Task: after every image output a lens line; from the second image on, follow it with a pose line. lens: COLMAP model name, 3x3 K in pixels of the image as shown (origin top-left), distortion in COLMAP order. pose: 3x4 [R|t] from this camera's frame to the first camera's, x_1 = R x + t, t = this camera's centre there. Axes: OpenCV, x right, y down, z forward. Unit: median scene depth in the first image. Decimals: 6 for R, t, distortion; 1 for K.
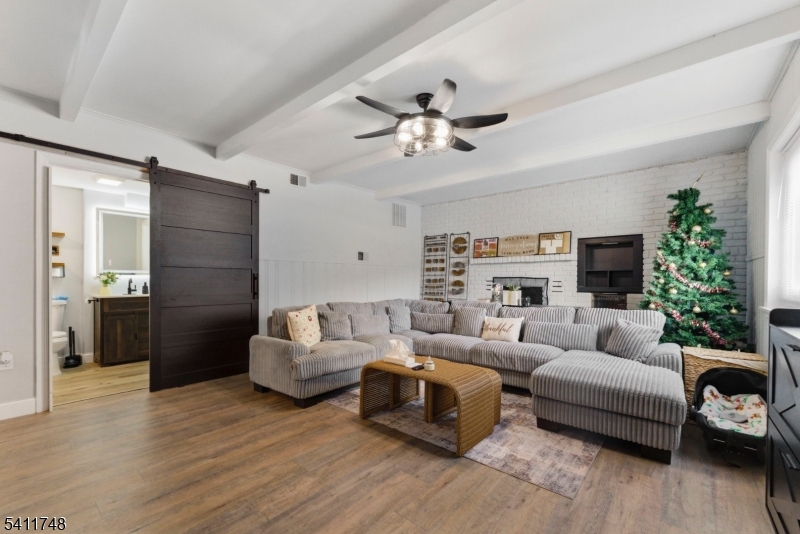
lens RADIAL K [[331.8, 0, 400.1], [0, 331.8, 281.3], [0, 0, 1]] dist [-0.000784, -0.000169]
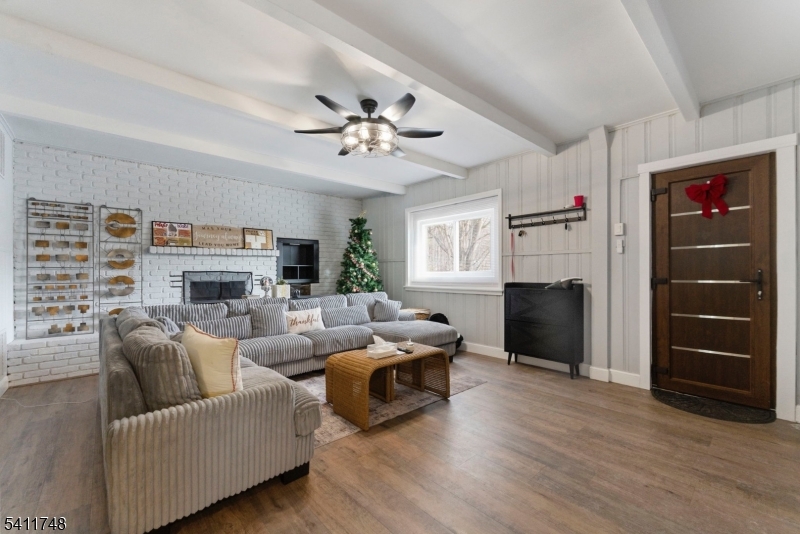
lens RADIAL K [[325.2, 0, 403.9], [0, 325.2, 268.9], [0, 0, 1]] dist [-0.000784, 0.000055]
pose [[0.144296, 0.004822, 0.989523, -0.481851], [0.010865, 0.999920, -0.006457, -0.007832], [-0.989475, 0.011683, 0.144232, 0.382311]]
